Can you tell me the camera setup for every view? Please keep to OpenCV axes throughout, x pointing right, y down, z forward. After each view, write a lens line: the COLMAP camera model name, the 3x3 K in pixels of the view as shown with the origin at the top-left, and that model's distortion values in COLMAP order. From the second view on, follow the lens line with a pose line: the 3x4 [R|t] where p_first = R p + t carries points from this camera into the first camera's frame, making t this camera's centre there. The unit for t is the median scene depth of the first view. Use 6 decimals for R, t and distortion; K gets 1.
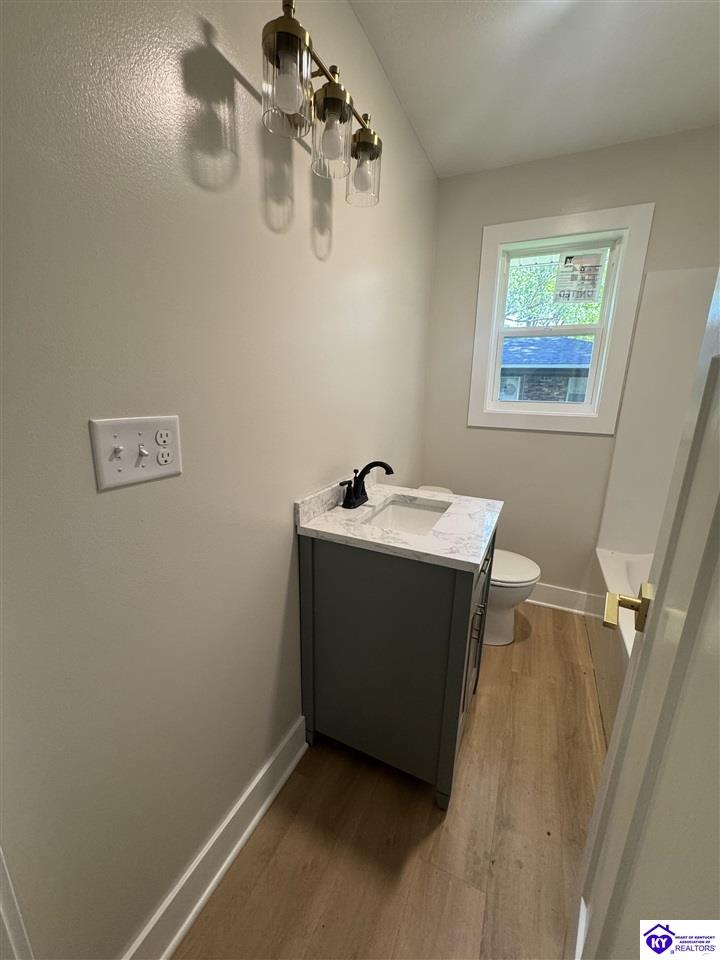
lens RADIAL K [[381.4, 0, 355.8], [0, 381.4, 480.1], [0, 0, 1]] dist [-0.002422, 0.000167]
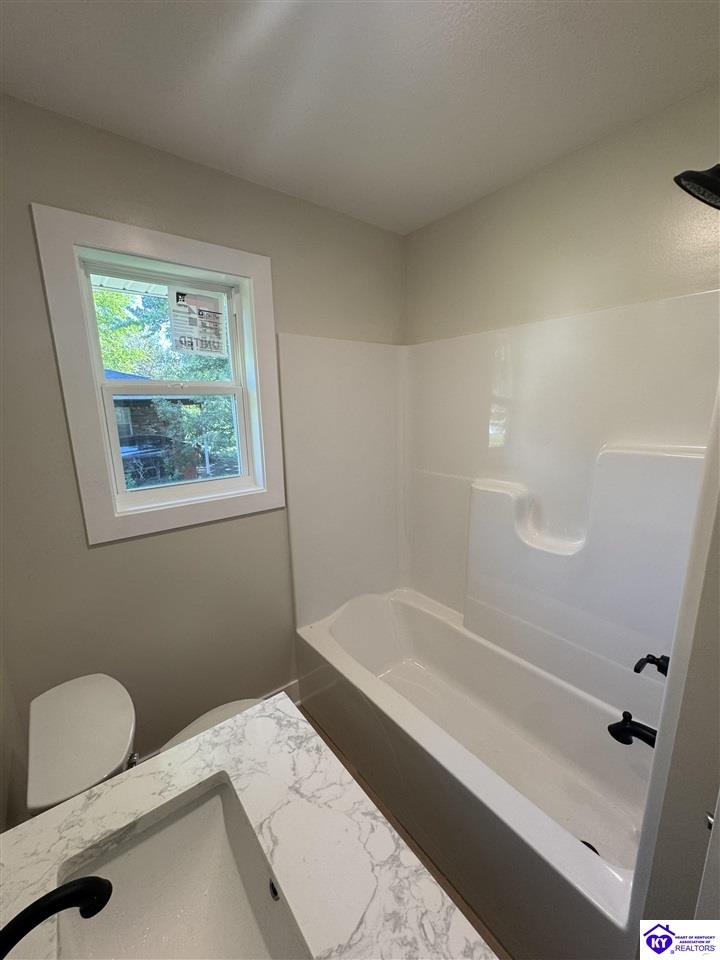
lens RADIAL K [[381.4, 0, 360.0], [0, 381.4, 480.6], [0, 0, 1]] dist [-0.002422, 0.000167]
pose [[0.440675, -0.203458, 0.874306, -0.014007], [0.247401, 0.963782, 0.099583, -0.219382], [-0.862901, 0.172420, 0.475050, 0.405662]]
